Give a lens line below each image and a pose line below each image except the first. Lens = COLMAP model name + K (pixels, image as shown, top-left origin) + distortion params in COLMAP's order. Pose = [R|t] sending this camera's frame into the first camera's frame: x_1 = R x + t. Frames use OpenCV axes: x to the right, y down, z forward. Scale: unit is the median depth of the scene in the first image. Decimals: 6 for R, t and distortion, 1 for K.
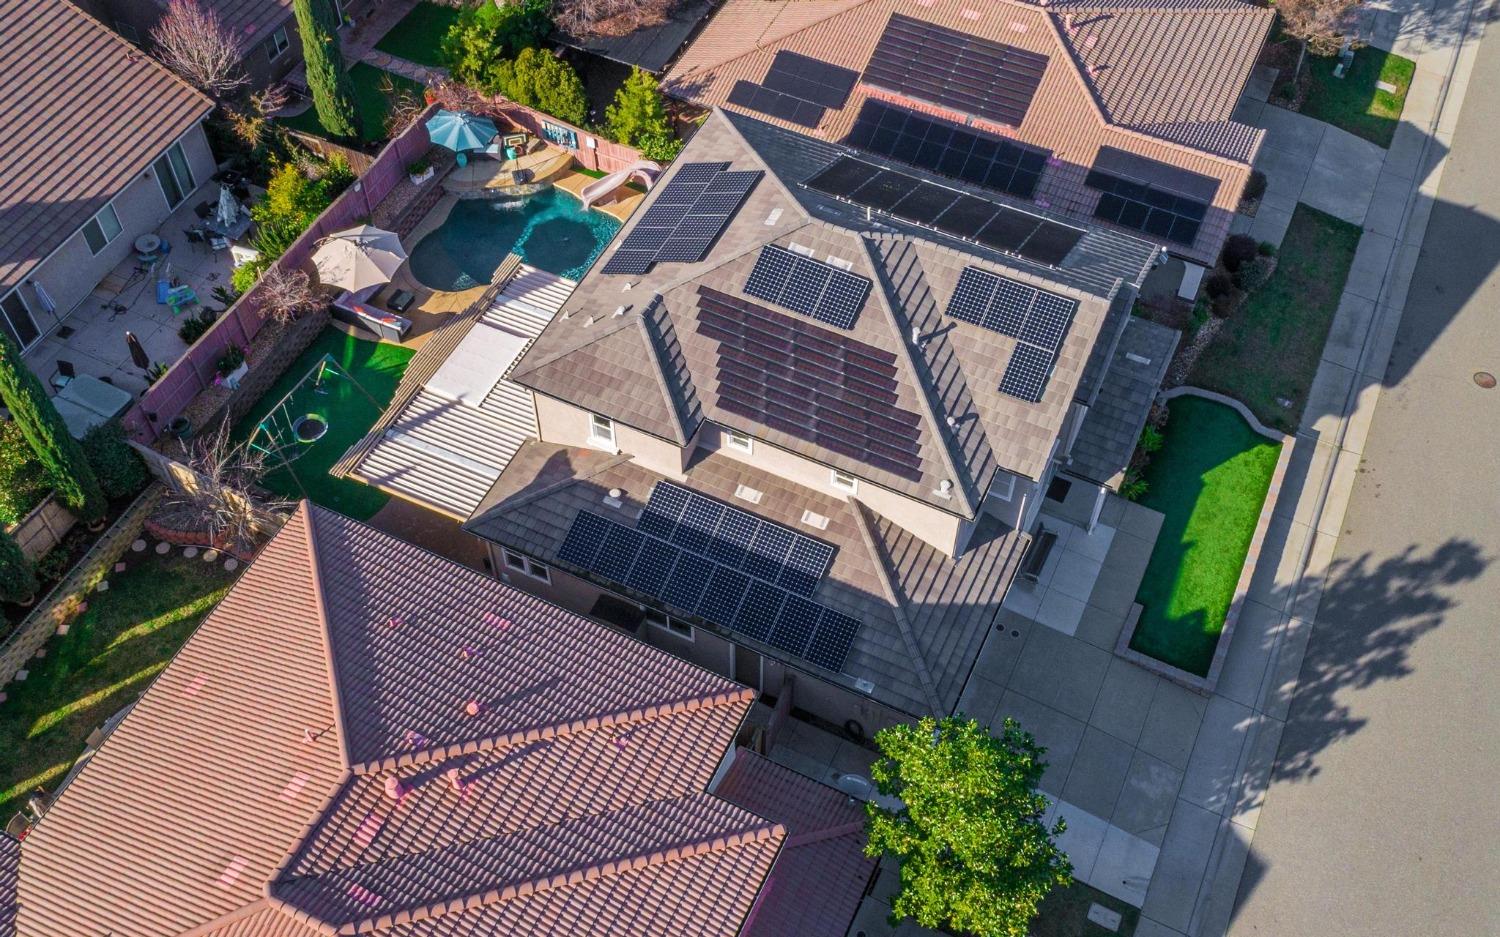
lens RADIAL K [[1547.0, 0, 772.2], [0, 1547.0, 410.3], [0, 0, 1]] dist [0.038970, 0.000000]
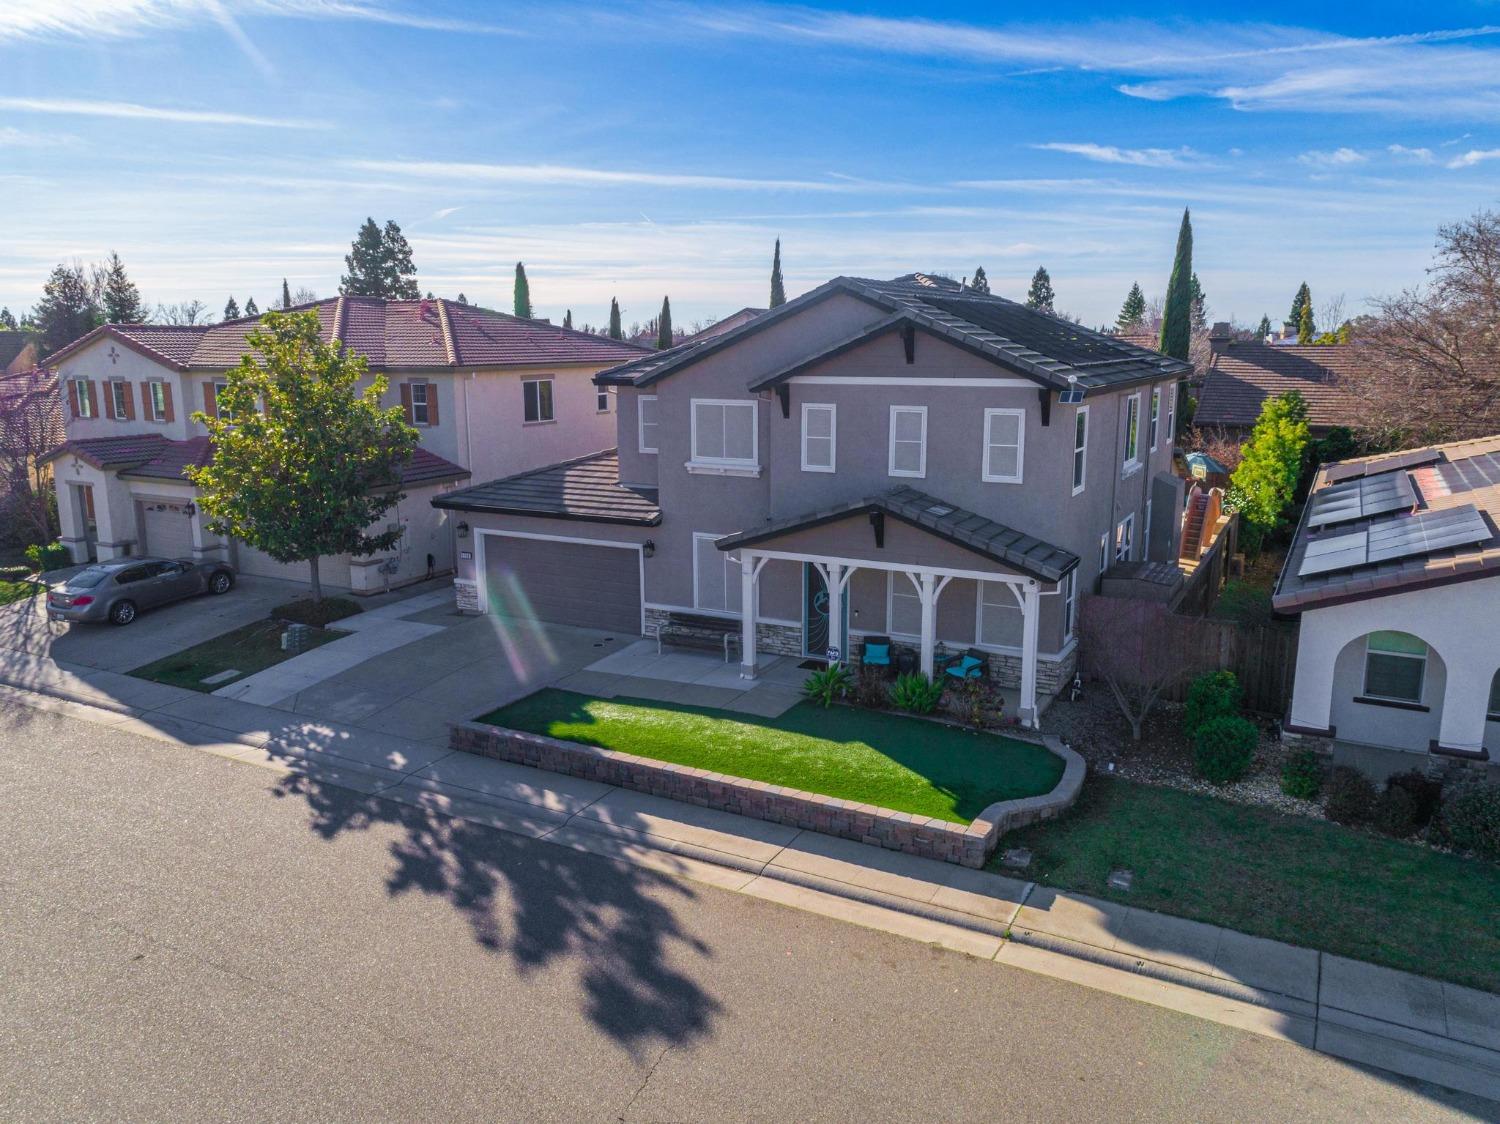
lens RADIAL K [[1167.2, 0, 723.9], [0, 1167.2, 546.6], [0, 0, 1]] dist [0.041837, -0.003803]
pose [[-0.072294, 0.168142, -0.983108, 0.759051], [-0.764390, 0.623834, 0.162905, -0.036949], [0.640688, 0.763256, 0.083426, 0.977876]]
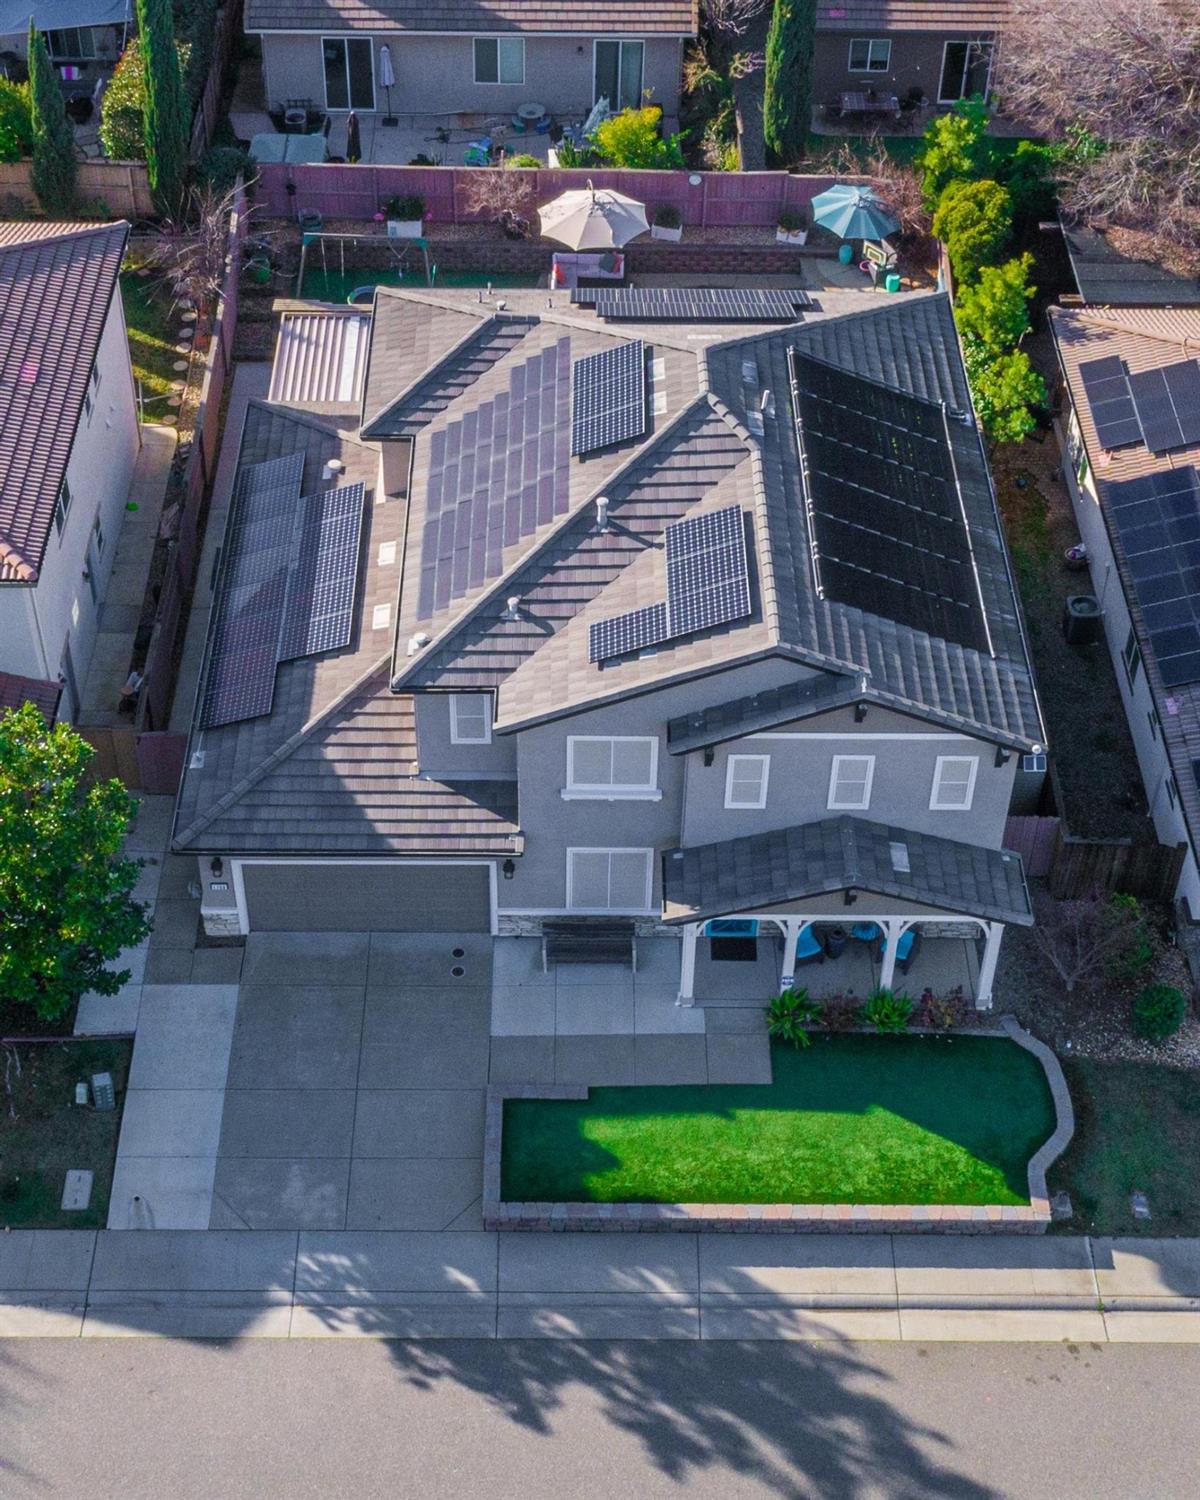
lens RADIAL K [[2382.3, 0, 589.2], [0, 2382.3, 664.7], [0, 0, 1]] dist [0.010666, 0.000000]
pose [[0.430084, 0.600025, -0.674536, 0.829785], [-0.699307, 0.693962, 0.171427, -0.173626], [0.570962, 0.397979, 0.718063, 0.233178]]
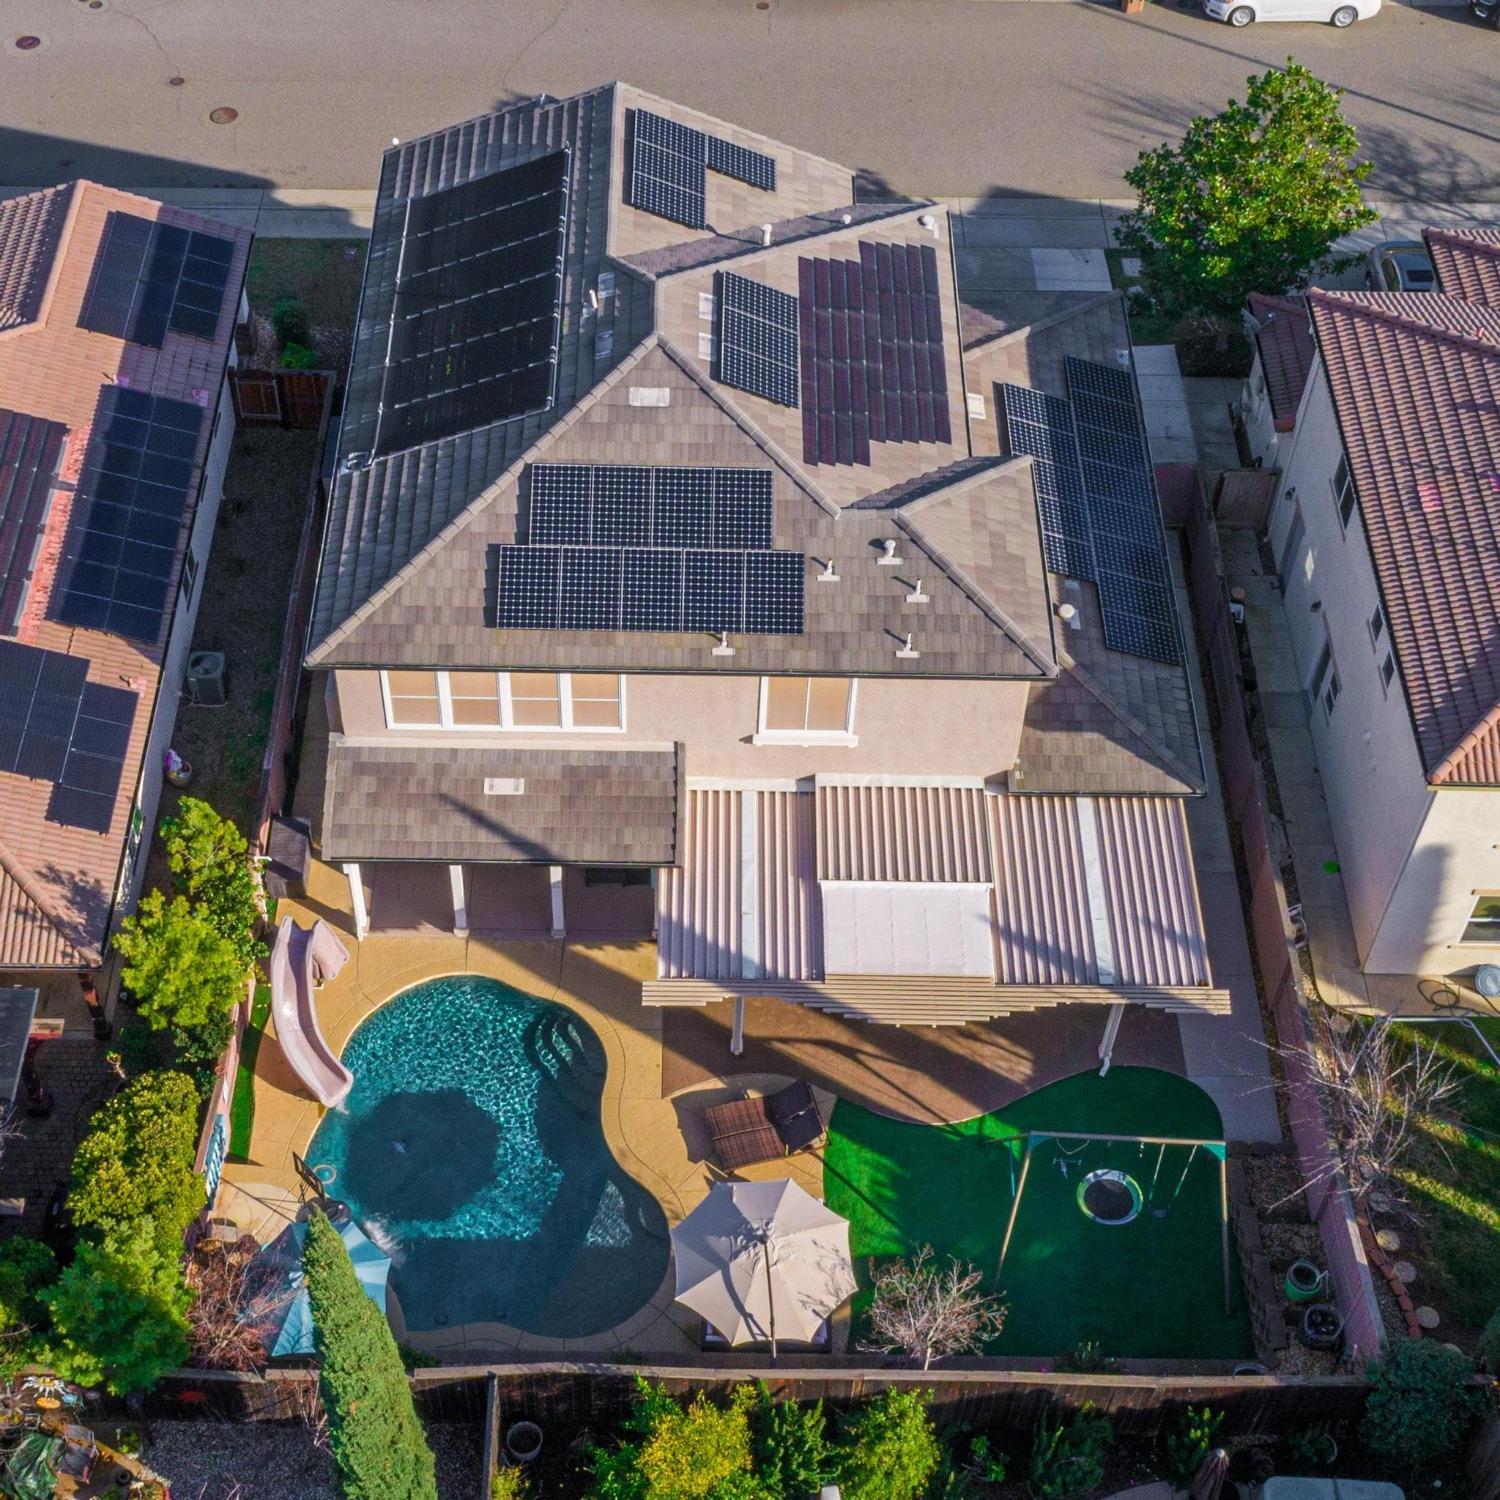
lens RADIAL K [[2345.6, 0, 680.1], [0, 2345.6, 735.3], [0, 0, 1]] dist [0.011077, 0.000000]
pose [[-0.413150, -0.700233, 0.582220, -0.661244], [0.688541, 0.178232, 0.702955, -0.768984], [-0.596003, 0.691308, 0.408503, 0.706211]]
